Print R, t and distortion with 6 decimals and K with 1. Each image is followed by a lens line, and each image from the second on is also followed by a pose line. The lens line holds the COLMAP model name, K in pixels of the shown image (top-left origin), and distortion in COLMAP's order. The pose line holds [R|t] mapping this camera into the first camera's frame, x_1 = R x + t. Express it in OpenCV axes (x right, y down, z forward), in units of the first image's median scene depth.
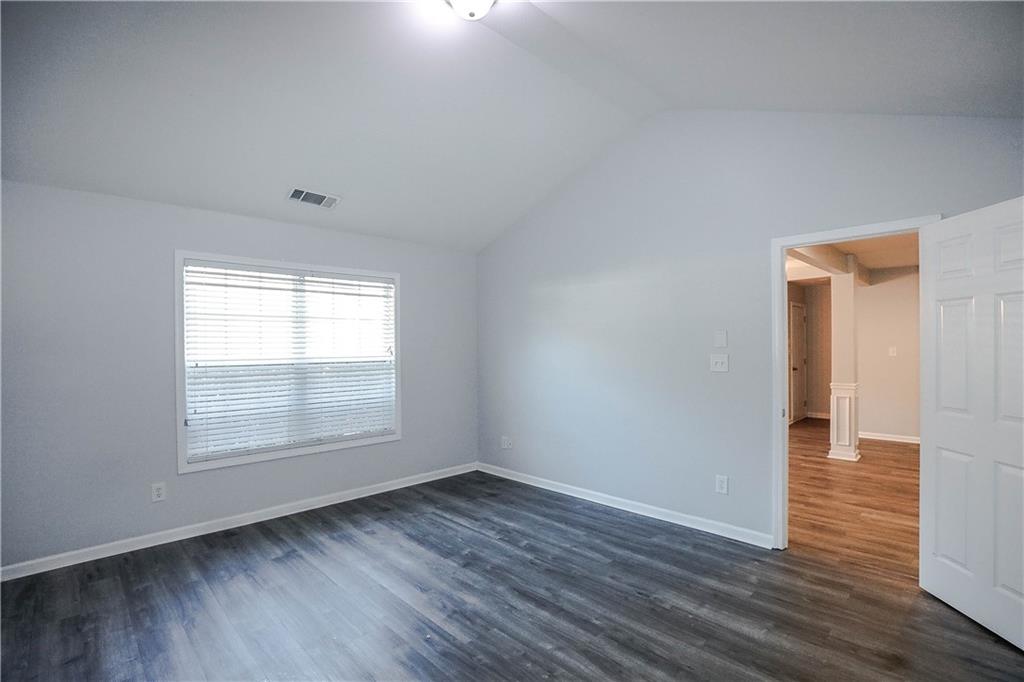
lens RADIAL K [[468.6, 0, 513.6], [0, 468.6, 347.0], [0, 0, 1]] dist [-0.057326, 0.022100]
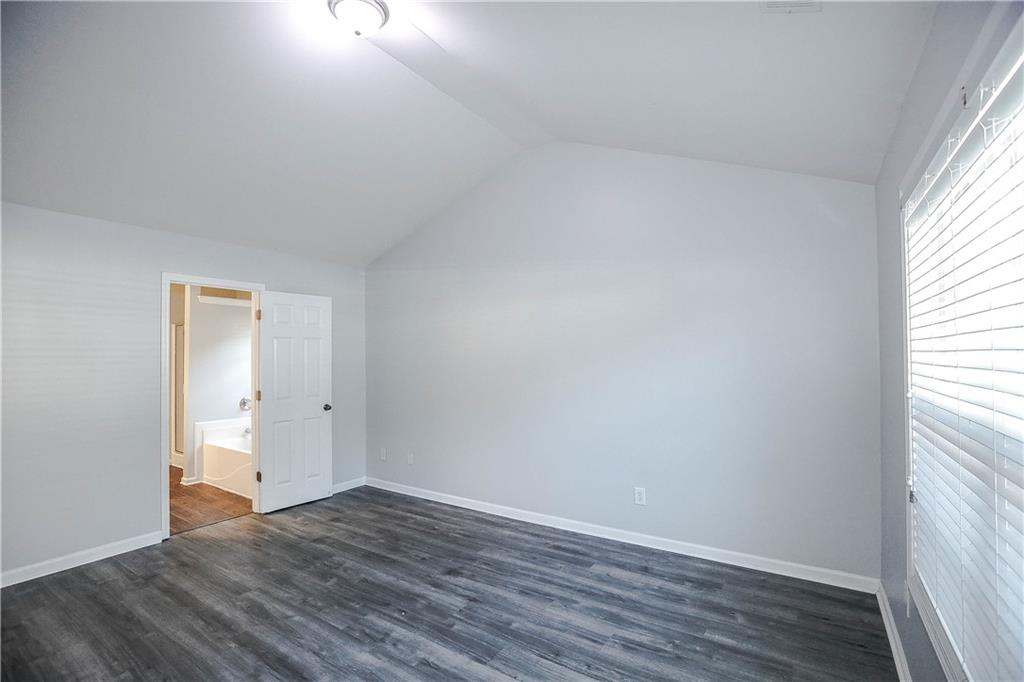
lens RADIAL K [[466.2, 0, 512.8], [0, 466.2, 348.4], [0, 0, 1]] dist [-0.049856, 0.016298]
pose [[-0.976329, 0.013282, -0.215884, -0.136771], [0.016874, 0.999748, -0.014804, -0.008644], [0.215632, -0.018096, -0.976307, 1.393866]]
